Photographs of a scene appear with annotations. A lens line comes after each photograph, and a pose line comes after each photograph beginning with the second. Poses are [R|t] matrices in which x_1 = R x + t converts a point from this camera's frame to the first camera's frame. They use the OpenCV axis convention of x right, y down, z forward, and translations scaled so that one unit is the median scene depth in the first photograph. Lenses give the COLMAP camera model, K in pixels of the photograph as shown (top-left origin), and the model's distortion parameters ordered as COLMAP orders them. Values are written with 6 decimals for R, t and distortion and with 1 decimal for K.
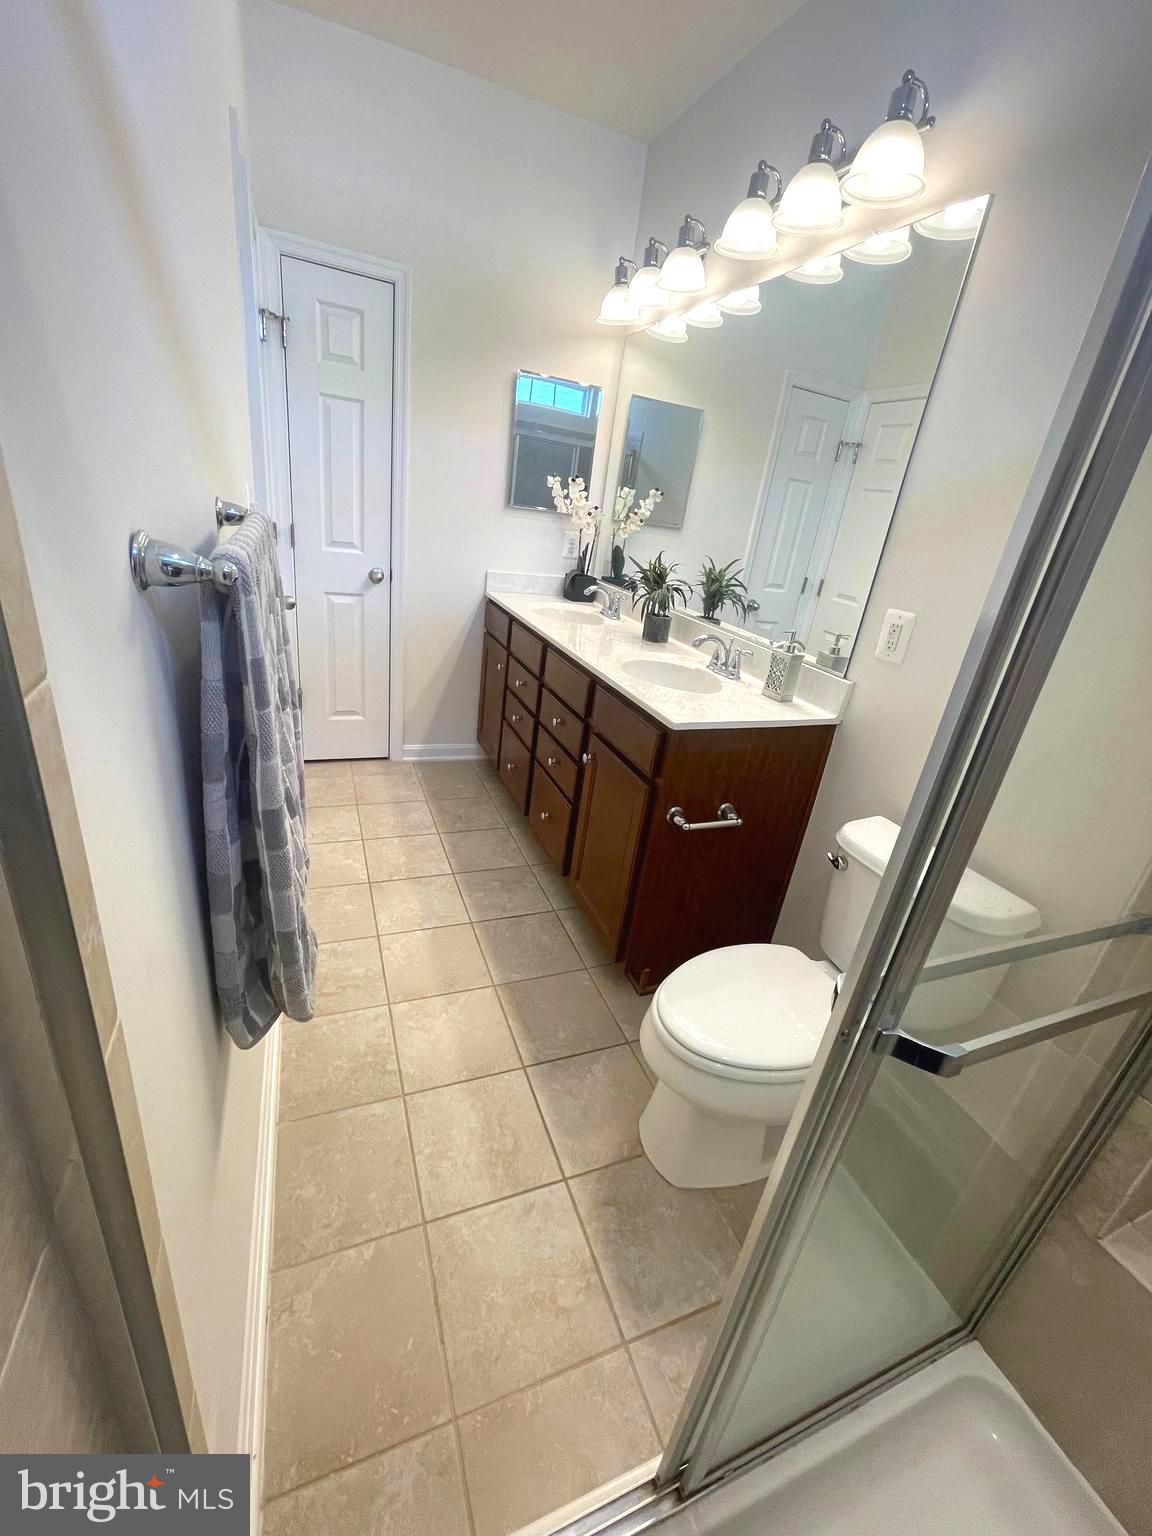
lens RADIAL K [[625.6, 0, 576.9], [0, 625.6, 761.4], [0, 0, 1]] dist [0.000965, 0.000699]
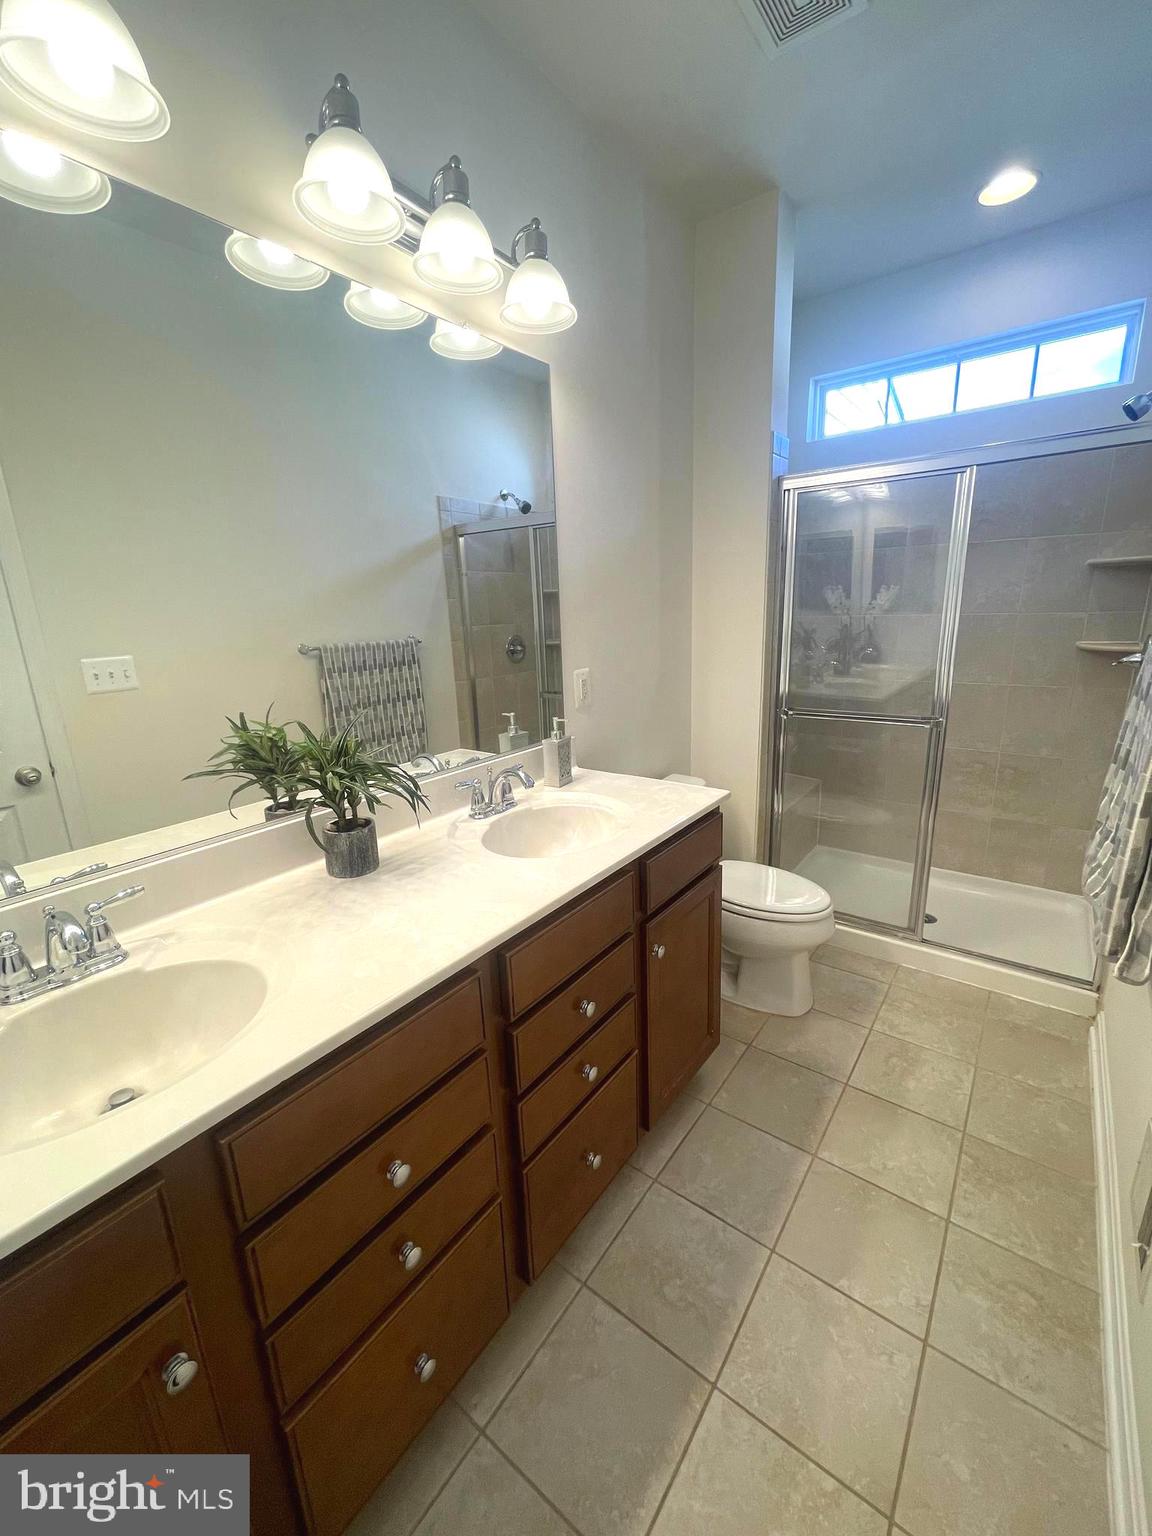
lens RADIAL K [[625.6, 0, 580.2], [0, 625.6, 765.3], [0, 0, 1]] dist [0.000965, 0.000699]
pose [[-0.521603, -0.314572, 0.793079, -0.374013], [0.300619, 0.802173, 0.515894, -0.485946], [-0.798473, 0.507507, -0.323849, 0.982828]]
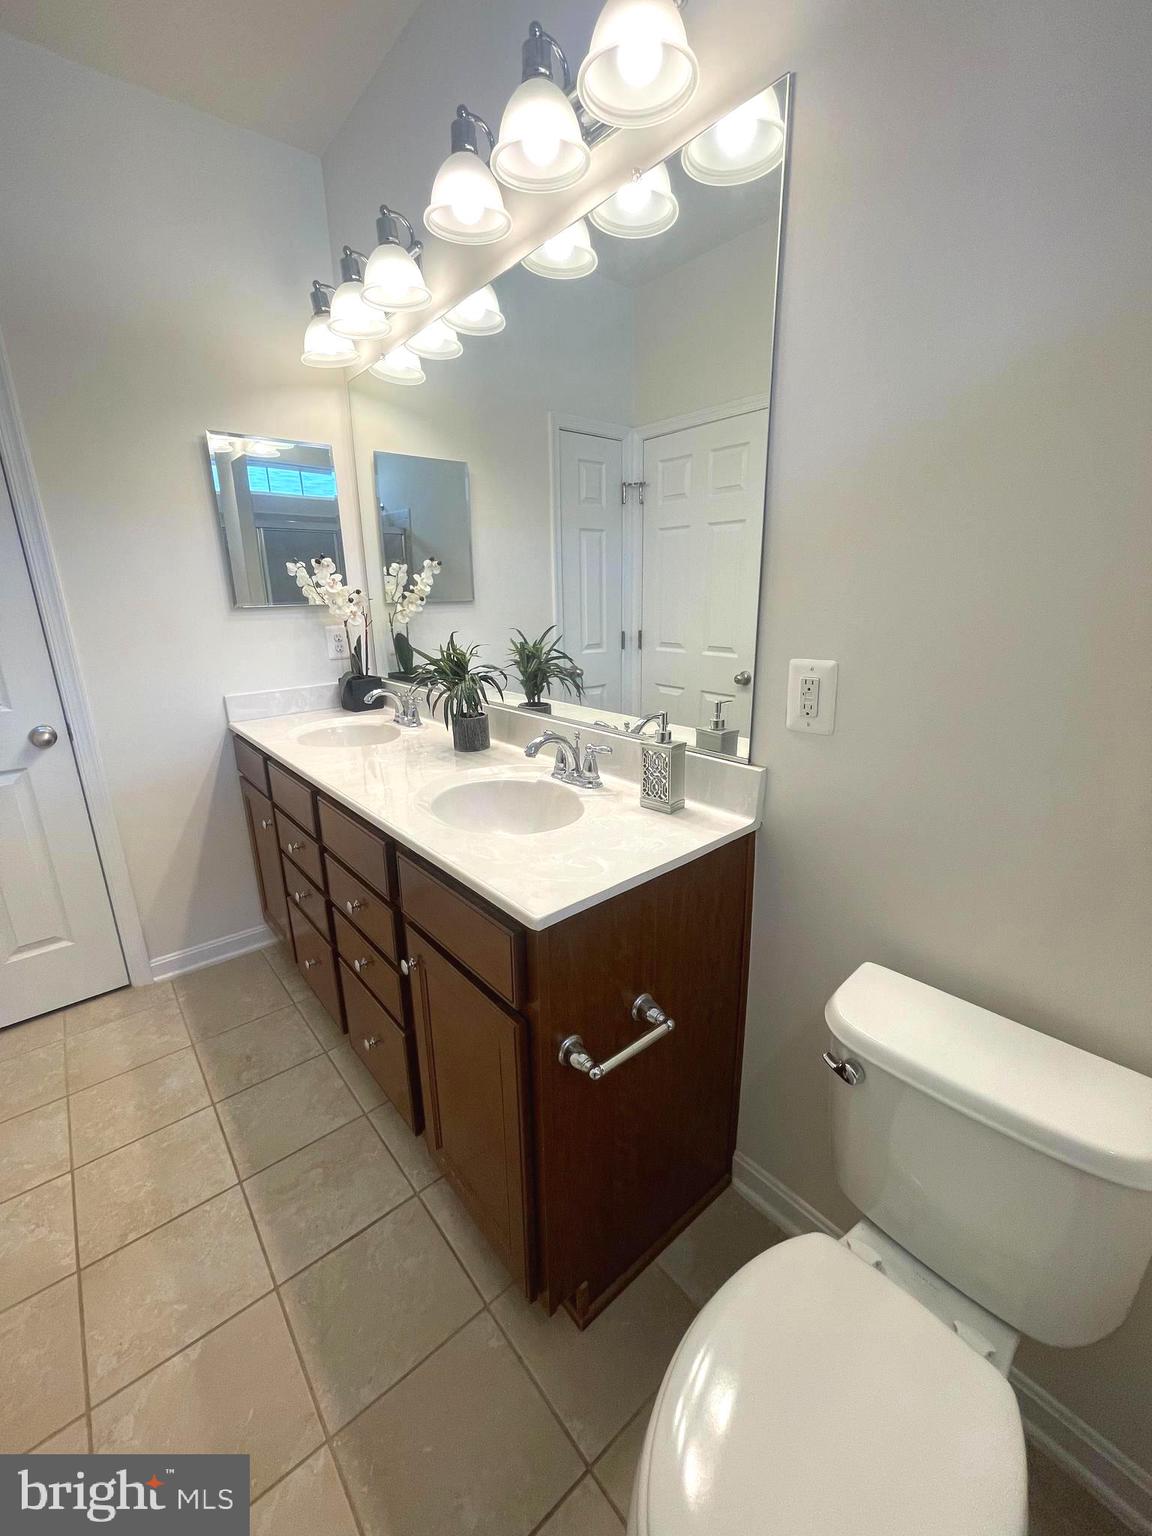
lens RADIAL K [[625.6, 0, 575.7], [0, 625.6, 761.0], [0, 0, 1]] dist [0.000965, 0.000699]
pose [[0.941122, -0.220700, 0.256089, 0.047479], [0.247372, 0.965882, -0.076680, -0.092876], [-0.230428, 0.135514, 0.963607, 0.264976]]
